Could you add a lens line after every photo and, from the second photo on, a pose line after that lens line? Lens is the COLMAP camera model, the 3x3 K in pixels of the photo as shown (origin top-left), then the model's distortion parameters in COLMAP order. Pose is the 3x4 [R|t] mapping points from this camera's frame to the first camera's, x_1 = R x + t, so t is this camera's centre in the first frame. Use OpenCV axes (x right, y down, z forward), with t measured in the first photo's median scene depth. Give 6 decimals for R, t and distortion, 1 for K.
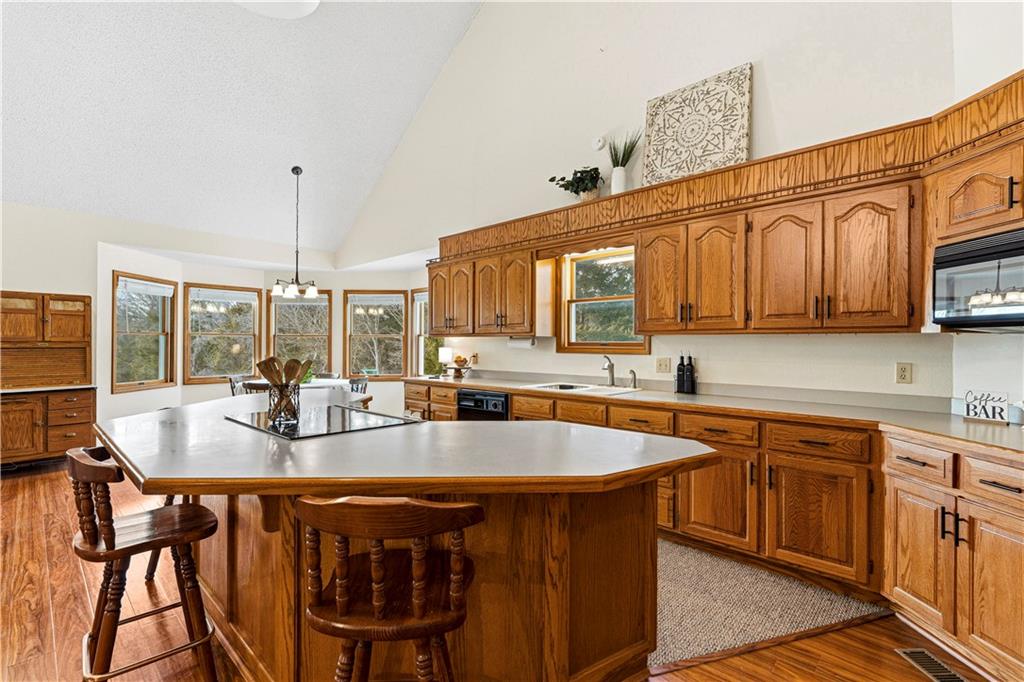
lens RADIAL K [[454.5, 0, 512.6], [0, 454.5, 343.1], [0, 0, 1]] dist [-0.000010, 0.000238]
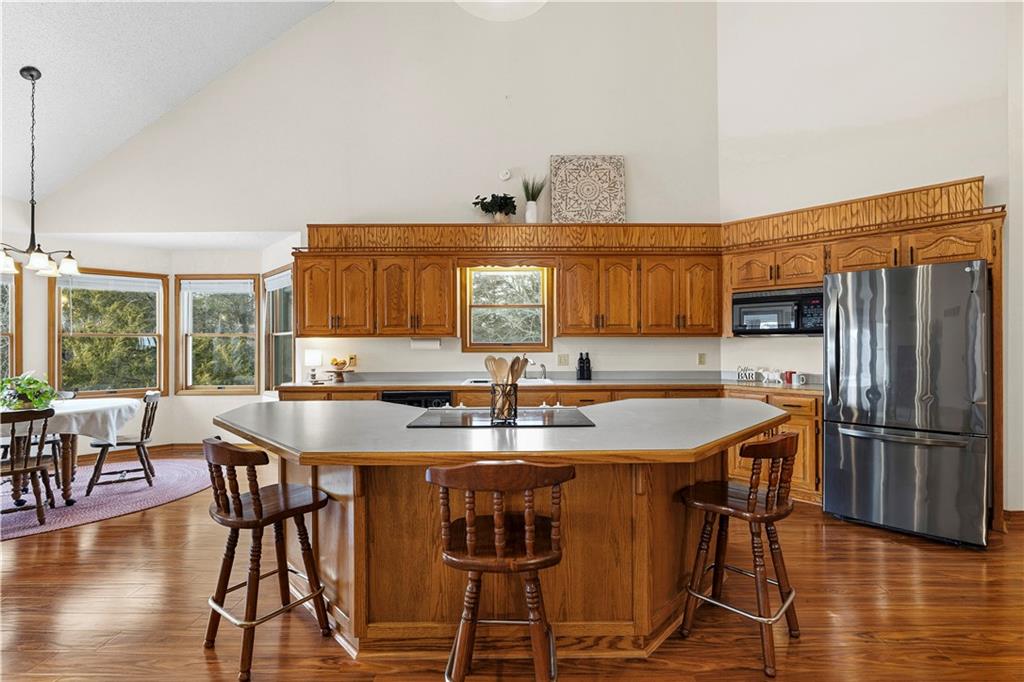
lens RADIAL K [[454.5, 0, 512.6], [0, 454.5, 343.1], [0, 0, 1]] dist [-0.000010, 0.000238]
pose [[0.731783, -0.004497, 0.681523, -0.741318], [0.005093, 0.999986, 0.001129, -0.002726], [-0.681519, 0.002645, 0.731796, 0.148189]]
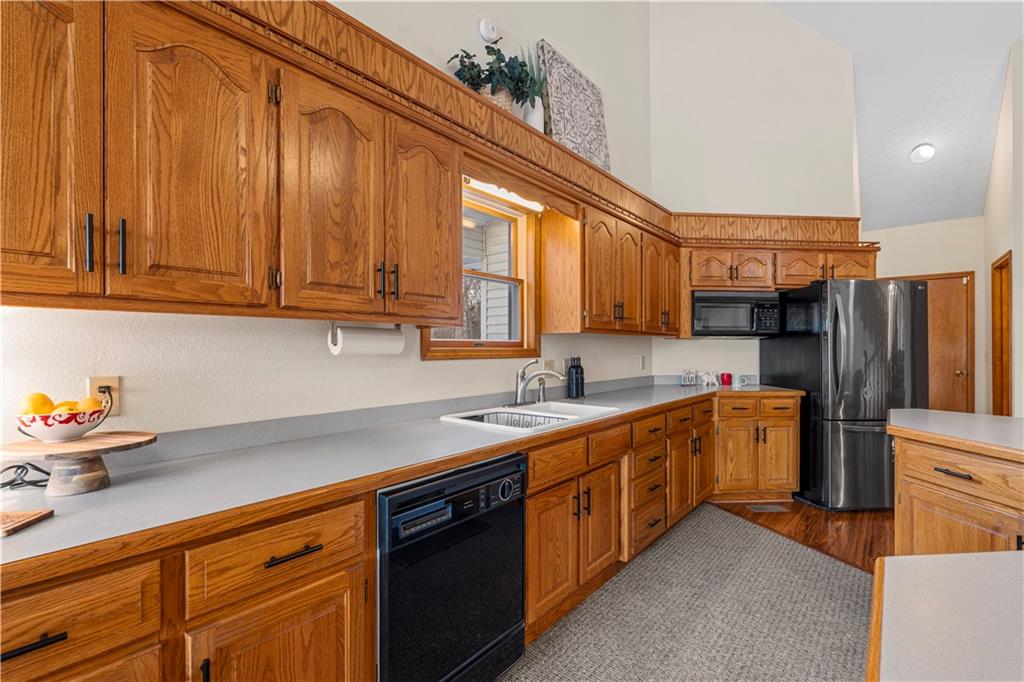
lens RADIAL K [[449.7, 0, 514.5], [0, 449.7, 346.0], [0, 0, 1]] dist [-0.000573, -0.000041]
pose [[-0.041164, -0.001829, 0.999151, -0.545574], [-0.003608, 0.999992, 0.001682, 0.004939], [-0.999146, -0.003536, -0.041171, 1.208561]]
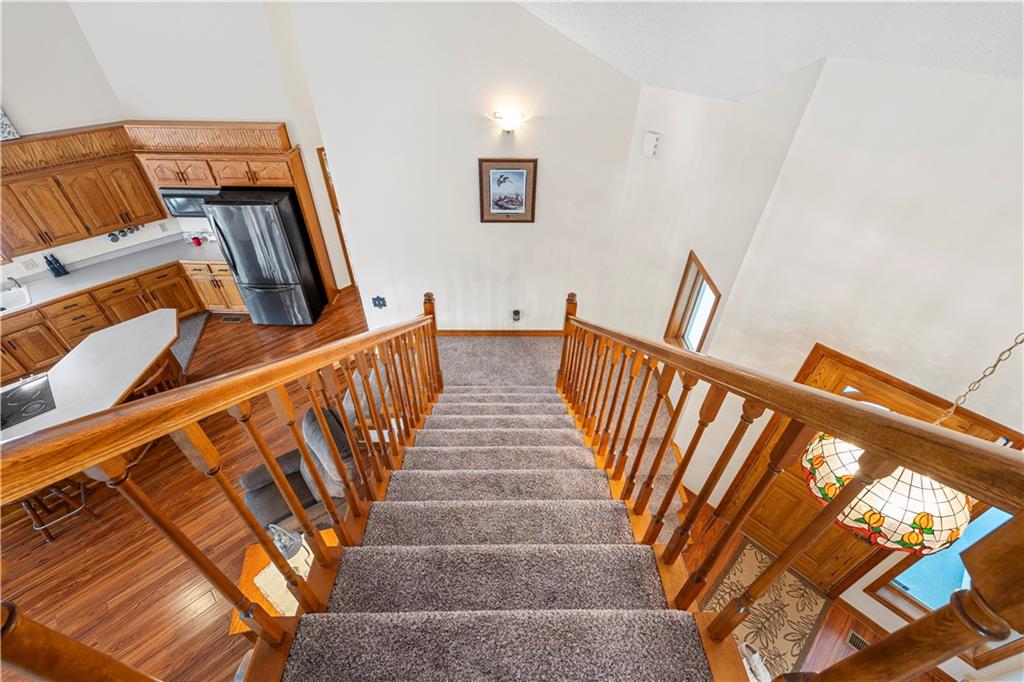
lens RADIAL K [[454.5, 0, 512.6], [0, 454.5, 343.1], [0, 0, 1]] dist [-0.000010, 0.000238]
pose [[0.054540, -0.652539, 0.755790, -1.012200], [-0.016357, 0.756231, 0.654100, -0.865371], [-0.998378, -0.048037, 0.030571, -0.768943]]
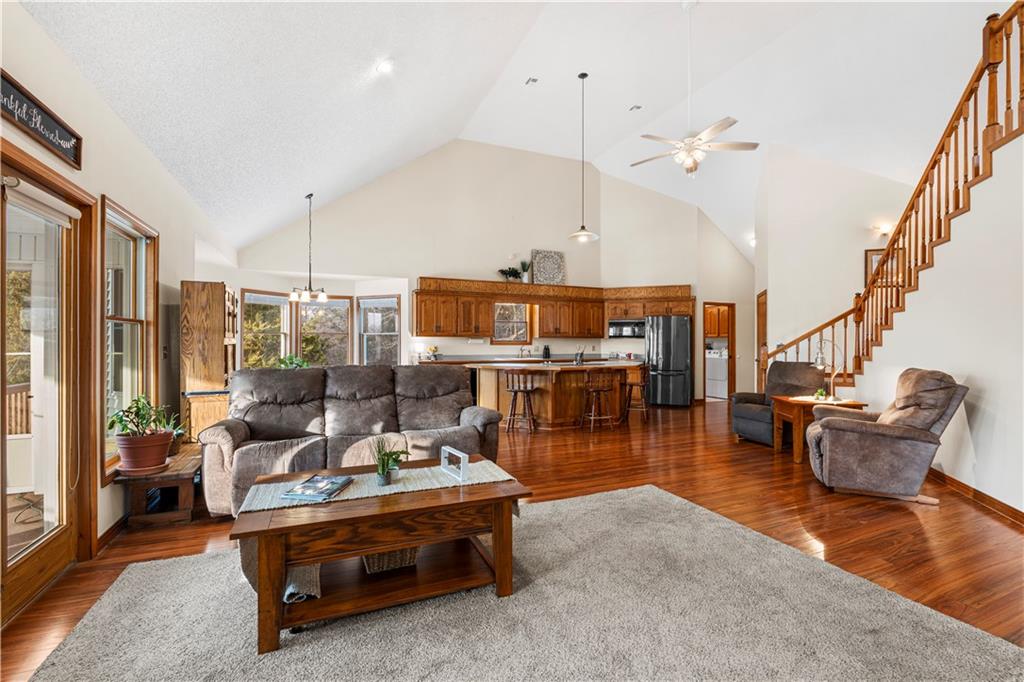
lens RADIAL K [[448.7, 0, 512.0], [0, 448.7, 341.0], [0, 0, 1]] dist [-0.000684, -0.000063]
pose [[0.405315, -0.000102, 0.914177, -2.398468], [-0.003319, 0.999993, 0.001583, -0.002462], [-0.914171, -0.003676, 0.405312, 0.051565]]
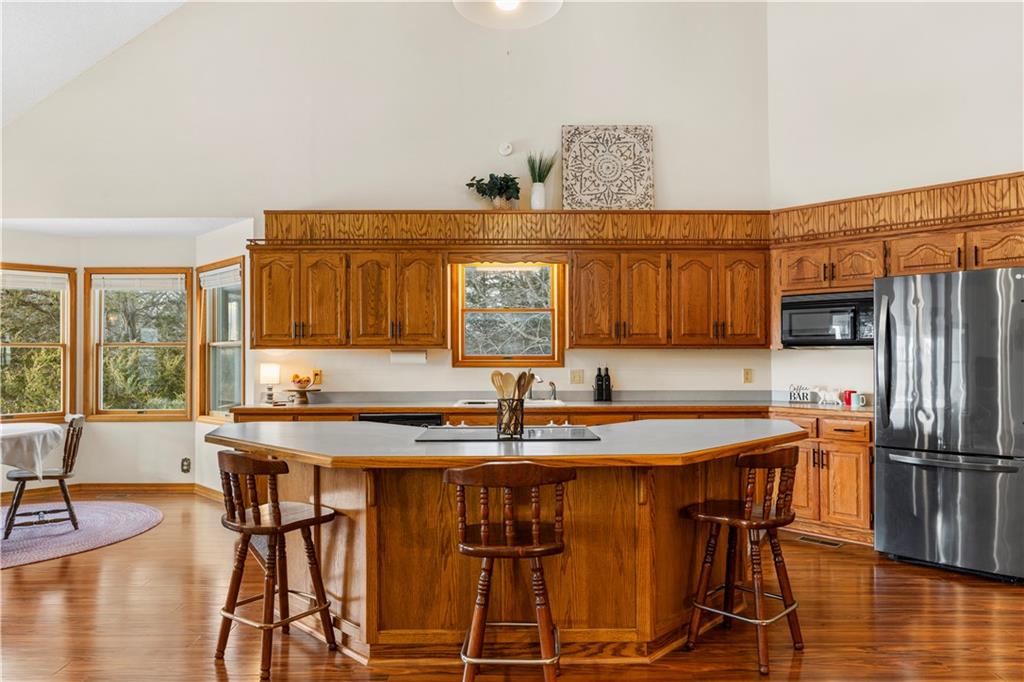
lens RADIAL K [[681.9, 0, 512.4], [0, 681.9, 346.6], [0, 0, 1]] dist [0.005019, -0.000341]
pose [[0.729773, 0.002751, 0.683684, -0.965467], [0.004165, 0.999955, -0.008468, -0.009986], [-0.683677, 0.009027, 0.729729, -0.074874]]
